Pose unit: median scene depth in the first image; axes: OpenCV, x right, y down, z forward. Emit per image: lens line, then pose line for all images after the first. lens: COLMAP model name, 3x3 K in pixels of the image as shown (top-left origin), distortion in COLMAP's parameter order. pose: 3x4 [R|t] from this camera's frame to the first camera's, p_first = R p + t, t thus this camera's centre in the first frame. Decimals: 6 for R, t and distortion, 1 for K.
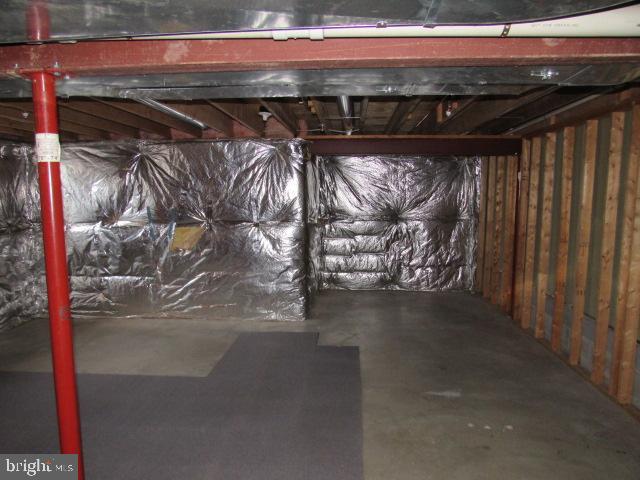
lens RADIAL K [[459.2, 0, 321.9], [0, 459.2, 243.4], [0, 0, 1]] dist [-0.009071, -0.003557]
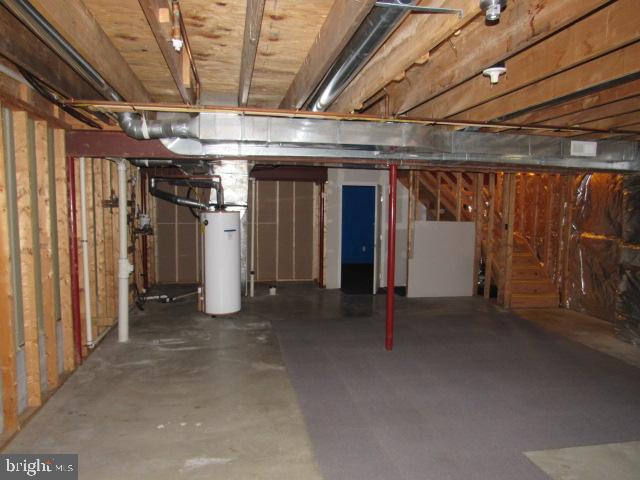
lens RADIAL K [[459.2, 0, 321.9], [0, 459.2, 243.4], [0, 0, 1]] dist [-0.009071, -0.003557]
pose [[-0.965485, 0.006453, -0.260380, 0.287971], [-0.044533, 0.980882, 0.189438, -0.191321], [0.256625, 0.194495, -0.946739, 1.763856]]
